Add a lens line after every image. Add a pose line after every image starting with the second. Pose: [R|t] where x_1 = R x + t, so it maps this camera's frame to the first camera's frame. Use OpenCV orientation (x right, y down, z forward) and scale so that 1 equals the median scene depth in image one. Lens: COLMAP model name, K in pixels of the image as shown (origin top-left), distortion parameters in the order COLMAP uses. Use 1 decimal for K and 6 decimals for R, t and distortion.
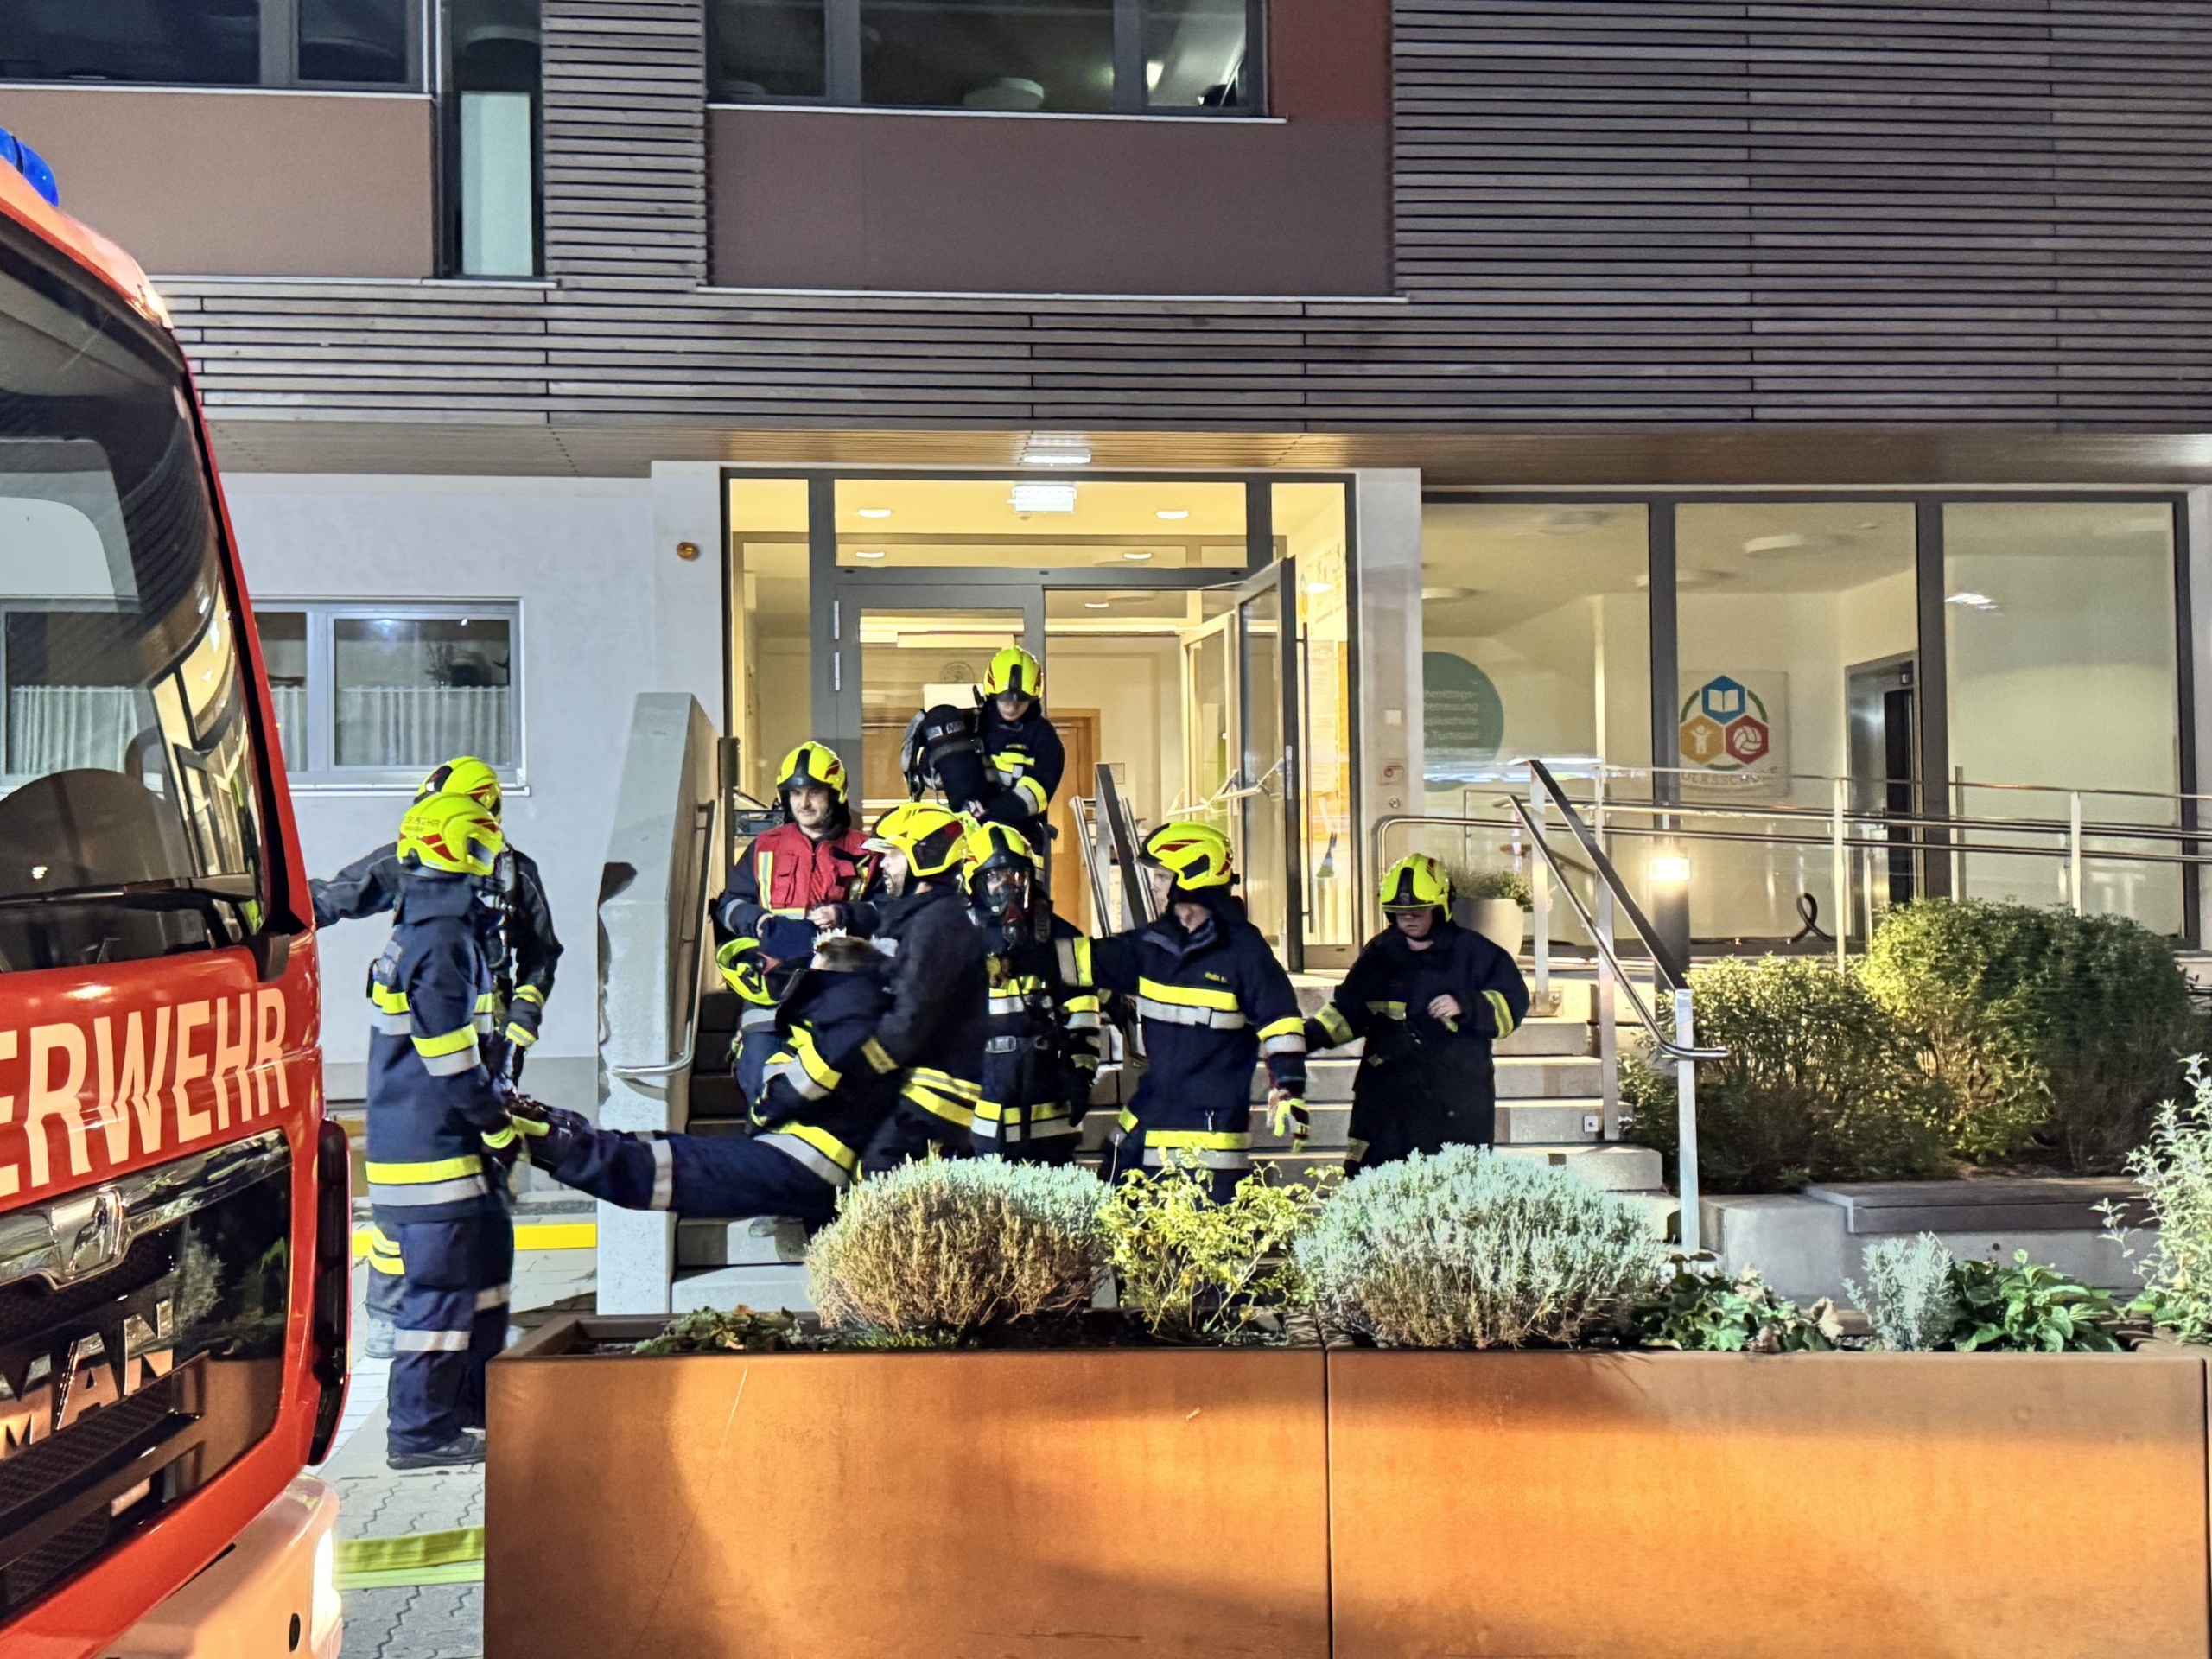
lens RADIAL K [[2472.4, 0, 1106.0], [0, 2472.4, 829.5], [0, 0, 1]] dist [0.094261, -0.003304]
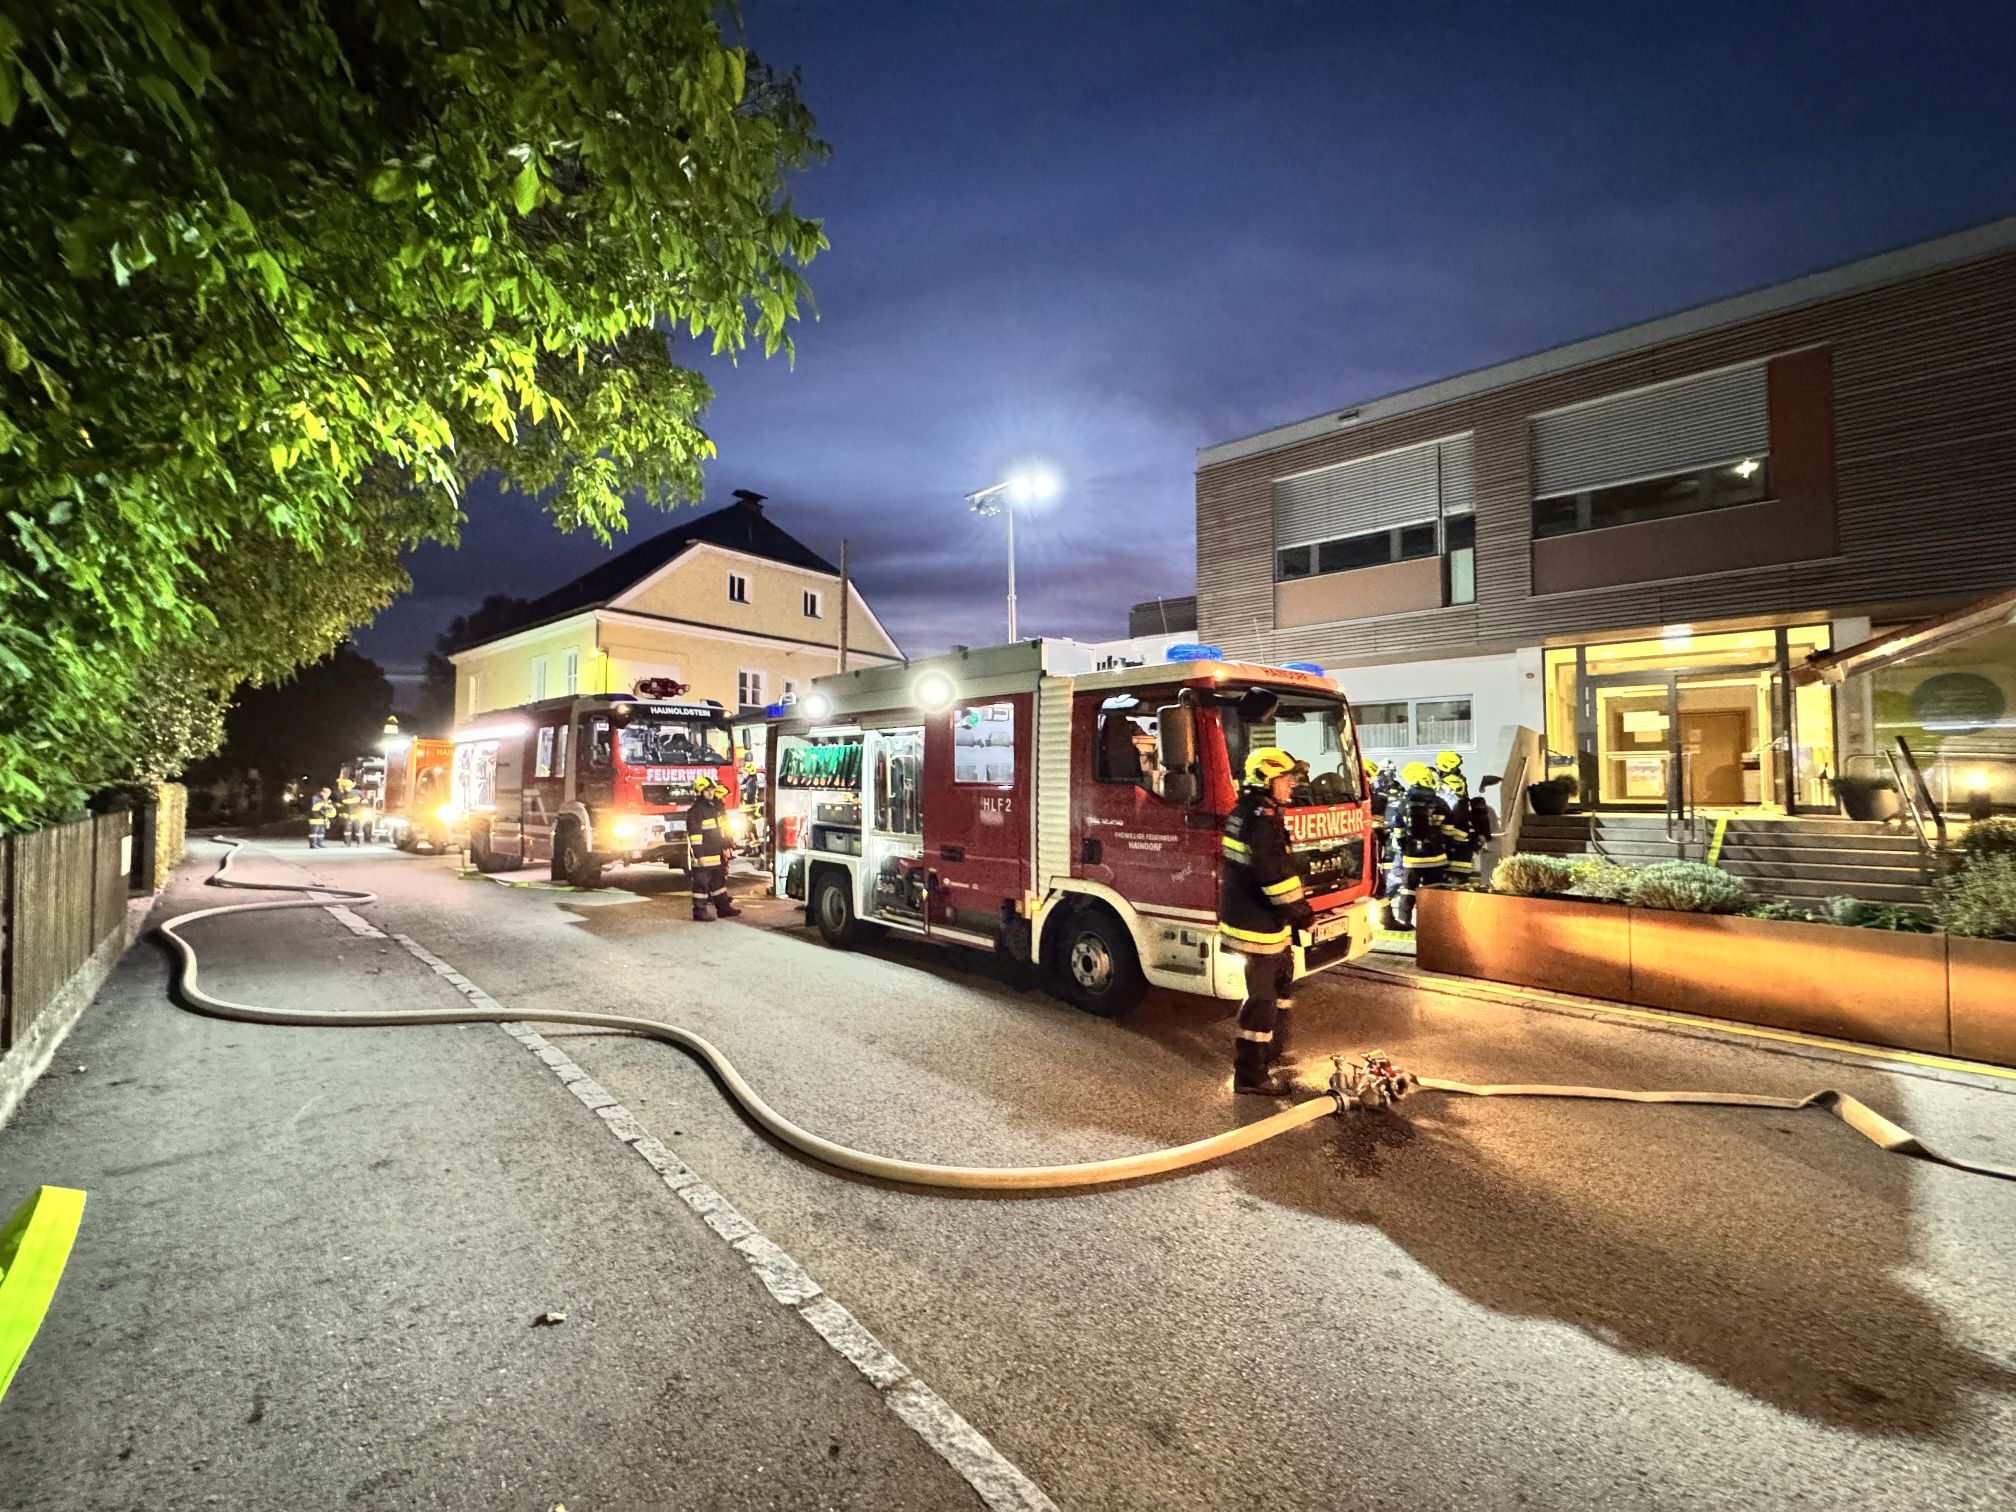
lens RADIAL K [[813.6, 0, 1008.0], [0, 813.6, 756.0], [0, 0, 1]] dist [0.001174, 0.000267]
pose [[0.701215, -0.012485, -0.712840, 0.118013], [0.015807, 0.999873, -0.001964, -0.018617], [0.712774, -0.009891, 0.701324, -0.240974]]
